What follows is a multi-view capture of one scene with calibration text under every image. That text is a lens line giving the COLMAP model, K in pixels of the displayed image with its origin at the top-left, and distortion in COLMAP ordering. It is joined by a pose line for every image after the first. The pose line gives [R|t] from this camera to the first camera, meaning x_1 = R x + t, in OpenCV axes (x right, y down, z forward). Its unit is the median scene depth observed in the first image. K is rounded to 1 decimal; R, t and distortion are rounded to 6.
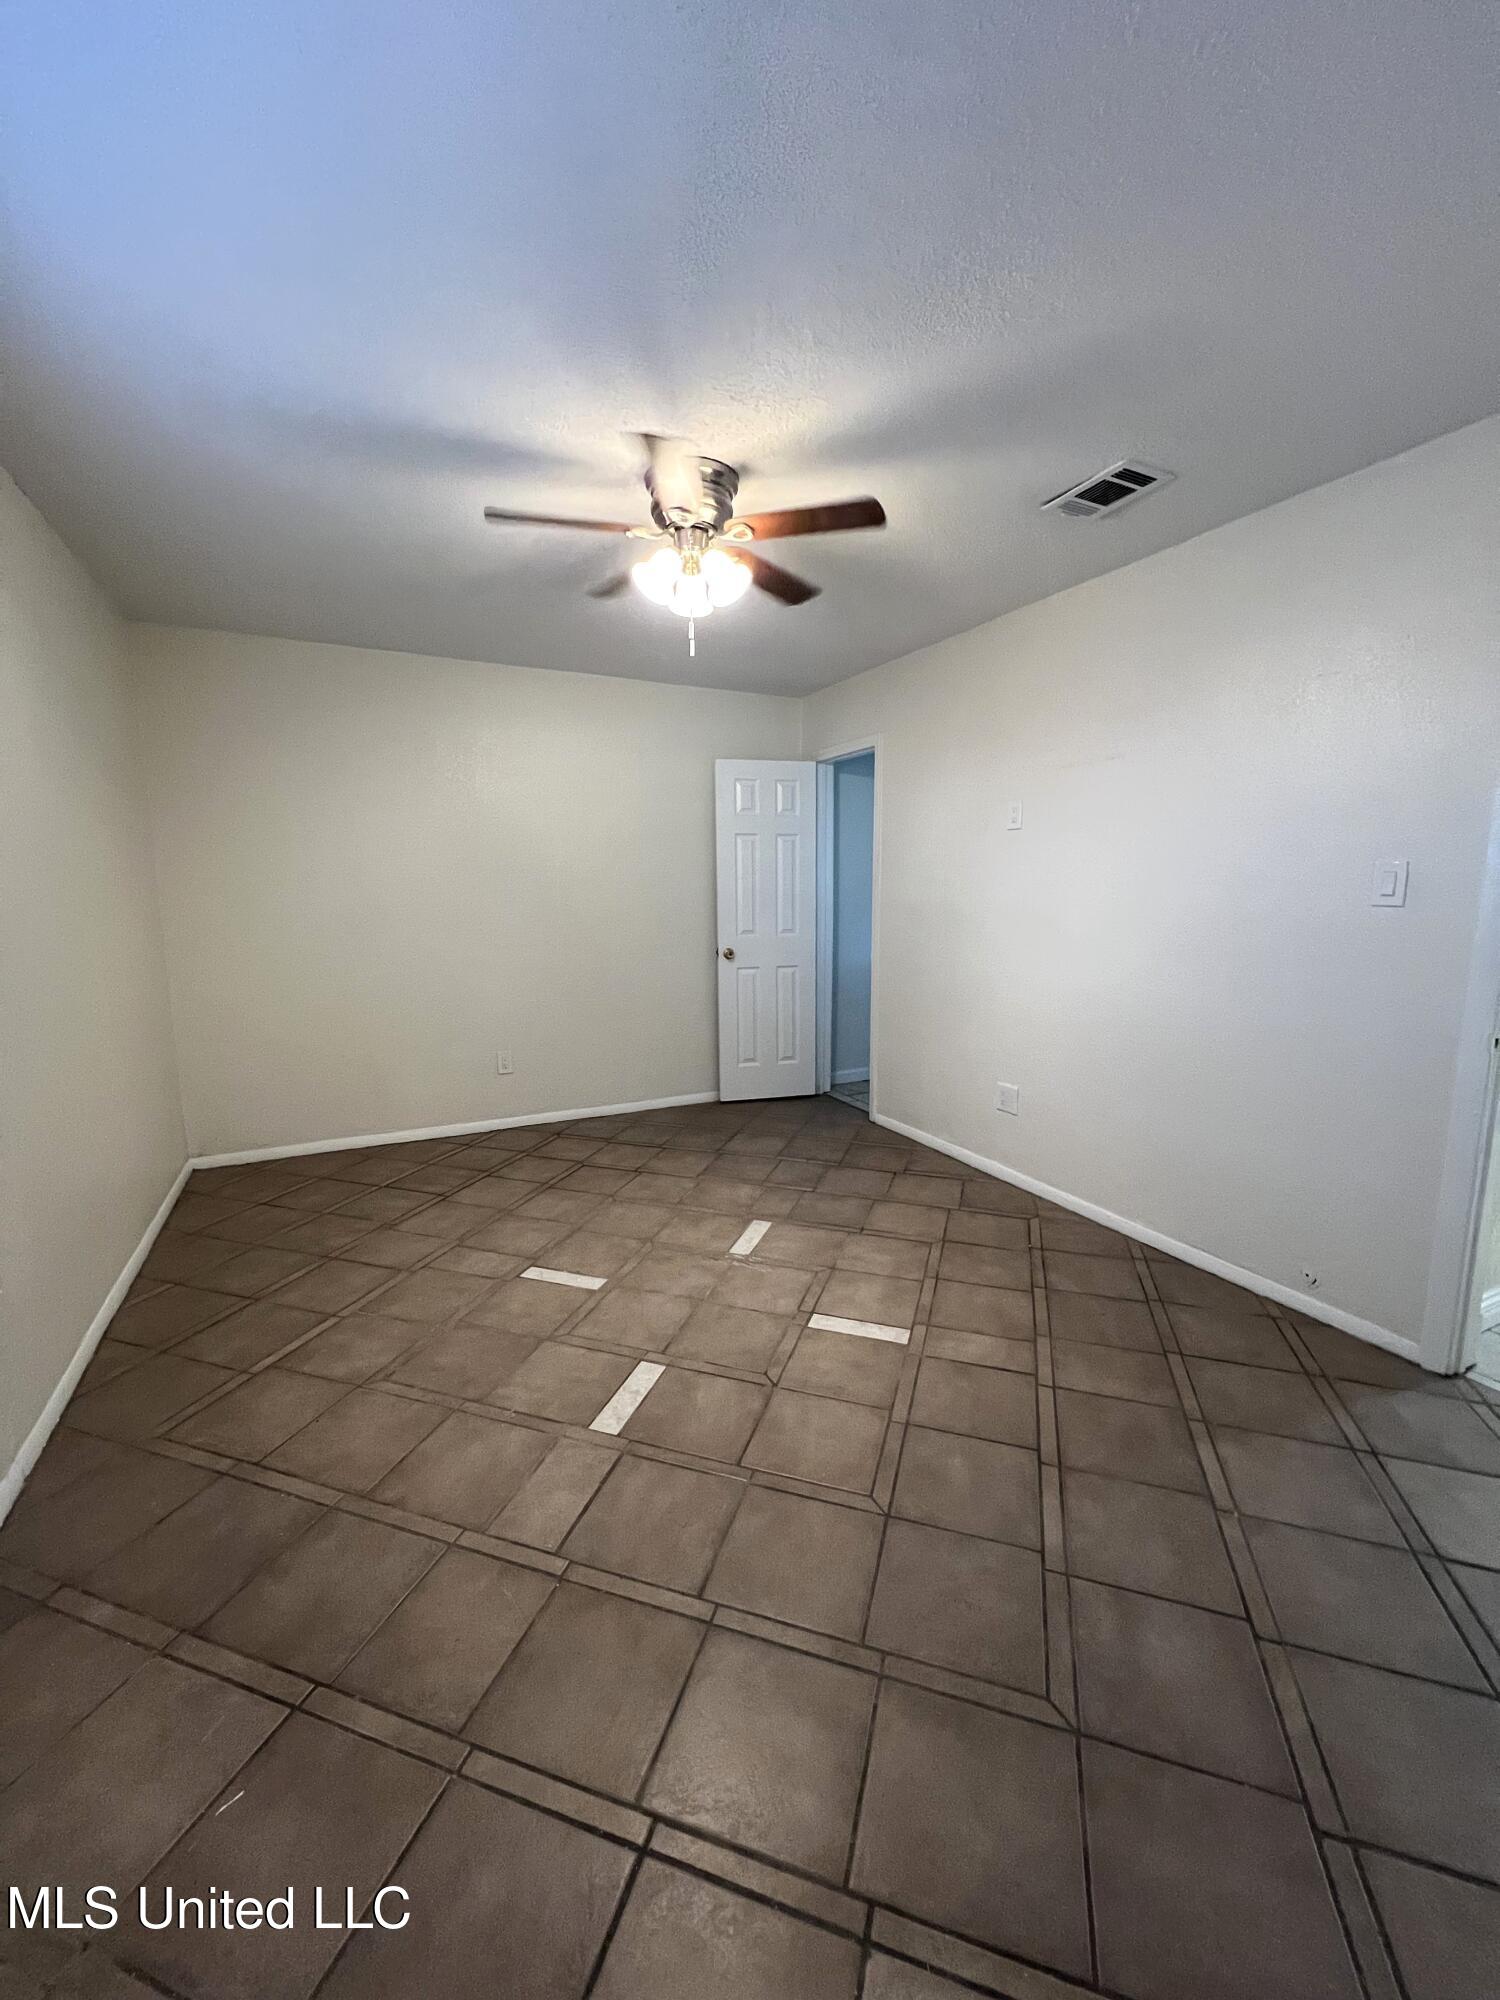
lens RADIAL K [[796.2, 0, 747.5], [0, 796.2, 999.5], [0, 0, 1]] dist [-0.001859, 0.000143]
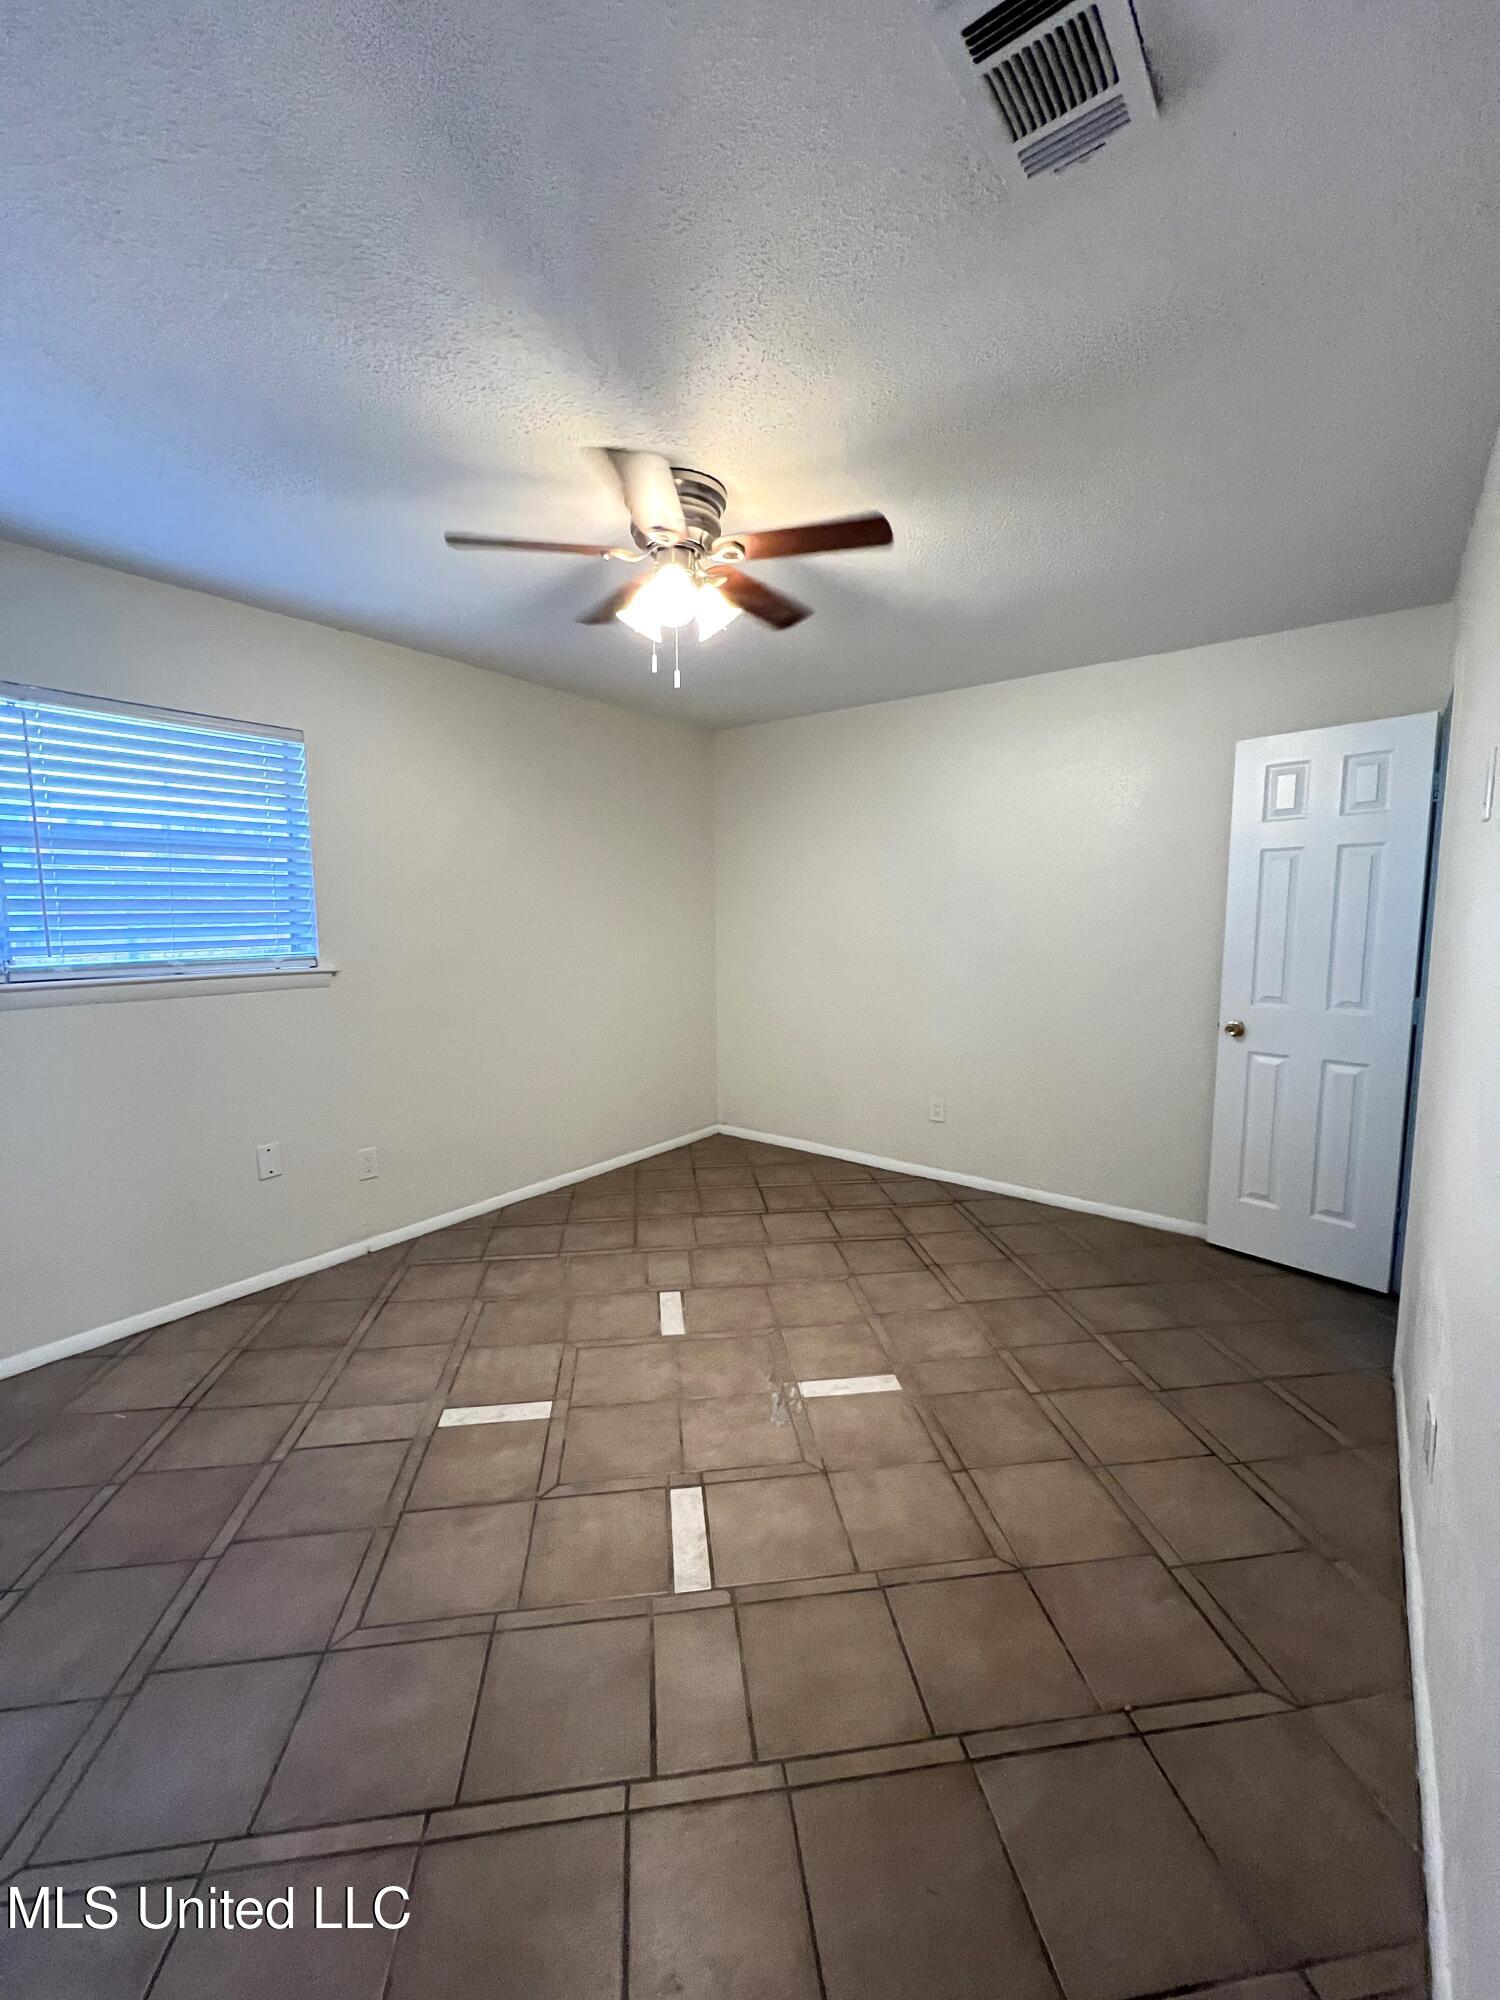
lens RADIAL K [[796.2, 0, 747.5], [0, 796.2, 999.5], [0, 0, 1]] dist [-0.001859, 0.000143]
pose [[0.439971, 0.101965, -0.892204, 0.608492], [-0.123939, 0.990920, 0.052129, -0.102585], [0.889418, 0.087643, 0.448614, 0.522487]]
